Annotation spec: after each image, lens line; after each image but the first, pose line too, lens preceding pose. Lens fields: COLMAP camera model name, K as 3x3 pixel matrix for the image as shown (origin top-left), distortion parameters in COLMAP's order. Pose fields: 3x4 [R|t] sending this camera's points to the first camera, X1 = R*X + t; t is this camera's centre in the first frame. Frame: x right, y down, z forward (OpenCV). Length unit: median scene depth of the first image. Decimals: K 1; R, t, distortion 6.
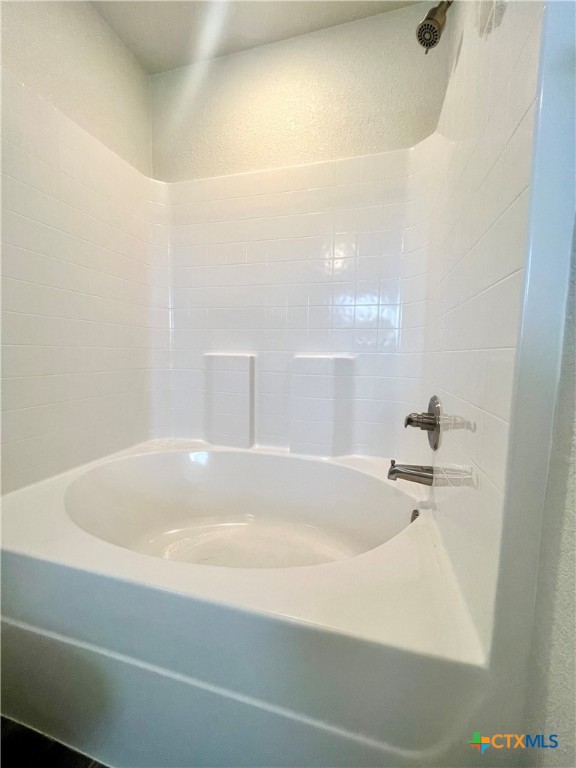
lens RADIAL K [[309.3, 0, 291.1], [0, 309.3, 380.3], [0, 0, 1]] dist [-0.015222, -0.000132]
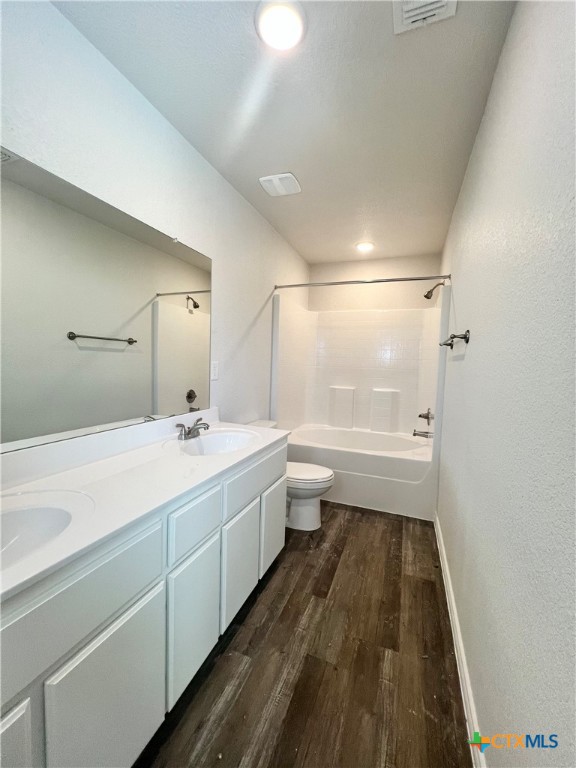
lens RADIAL K [[309.3, 0, 291.1], [0, 309.3, 380.3], [0, 0, 1]] dist [-0.015222, -0.000132]
pose [[0.996680, 0.016892, -0.079647, -0.437457], [-0.018992, 0.999490, -0.025685, -0.080049], [0.079173, 0.027113, 0.996492, -1.439192]]
